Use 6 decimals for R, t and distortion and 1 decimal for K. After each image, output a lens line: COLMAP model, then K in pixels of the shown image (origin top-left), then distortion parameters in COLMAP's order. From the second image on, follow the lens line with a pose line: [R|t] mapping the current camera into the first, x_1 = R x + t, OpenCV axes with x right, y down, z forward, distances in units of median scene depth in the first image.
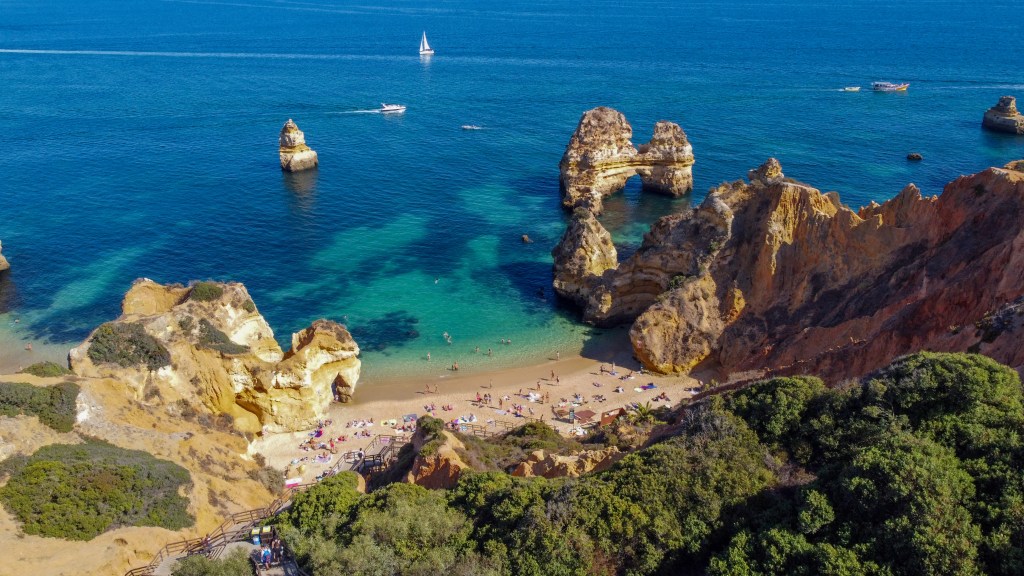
lens RADIAL K [[785.7, 0, 512.0], [0, 785.7, 288.0], [0, 0, 1]] dist [-0.003123, -0.001622]
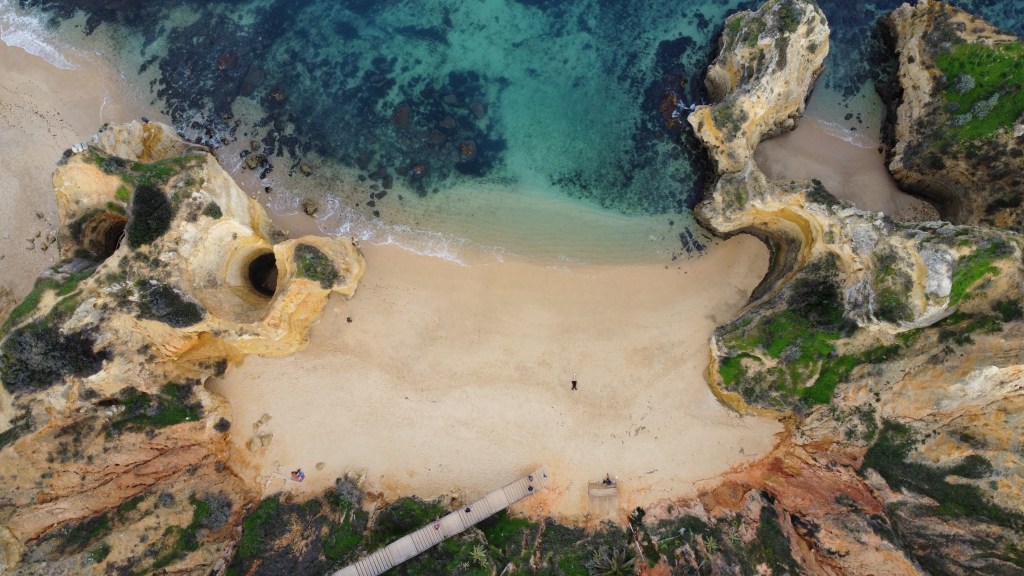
lens RADIAL K [[764.1, 0, 512.0], [0, 764.1, 288.0], [0, 0, 1]] dist [-0.007250, -0.003987]
pose [[0.933203, 0.353799, -0.062922, 0.002279], [-0.134060, 0.505224, 0.852512, -0.559847], [0.333407, -0.787131, 0.518907, 0.617047]]
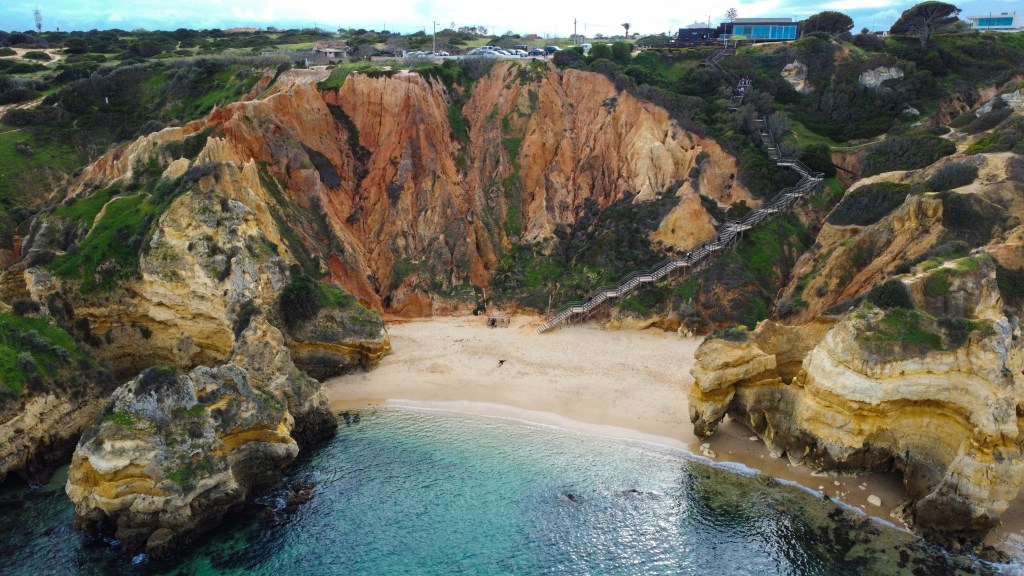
lens RADIAL K [[764.1, 0, 512.0], [0, 764.1, 288.0], [0, 0, 1]] dist [-0.007250, -0.003987]
pose [[-0.846947, -0.141656, 0.512460, -0.421145], [0.206598, 0.800426, 0.562704, -0.435951], [-0.489897, 0.582453, -0.648652, 1.504353]]
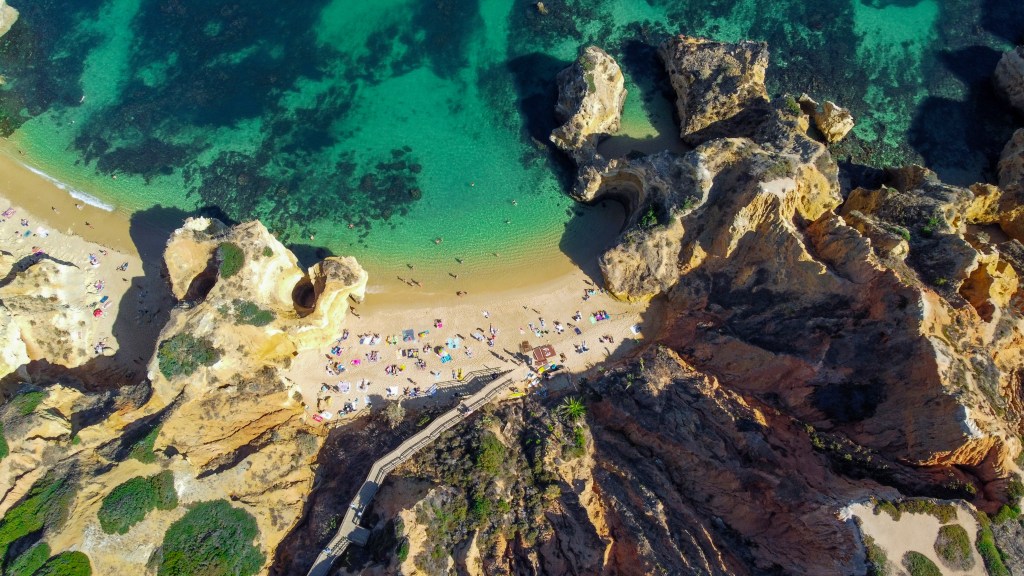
lens RADIAL K [[785.7, 0, 512.0], [0, 785.7, 288.0], [0, 0, 1]] dist [-0.003123, -0.001622]
pose [[0.994582, 0.091376, -0.049564, 0.087640], [-0.025900, 0.679579, 0.733145, -0.762843], [0.100675, -0.727889, 0.678264, 0.183088]]
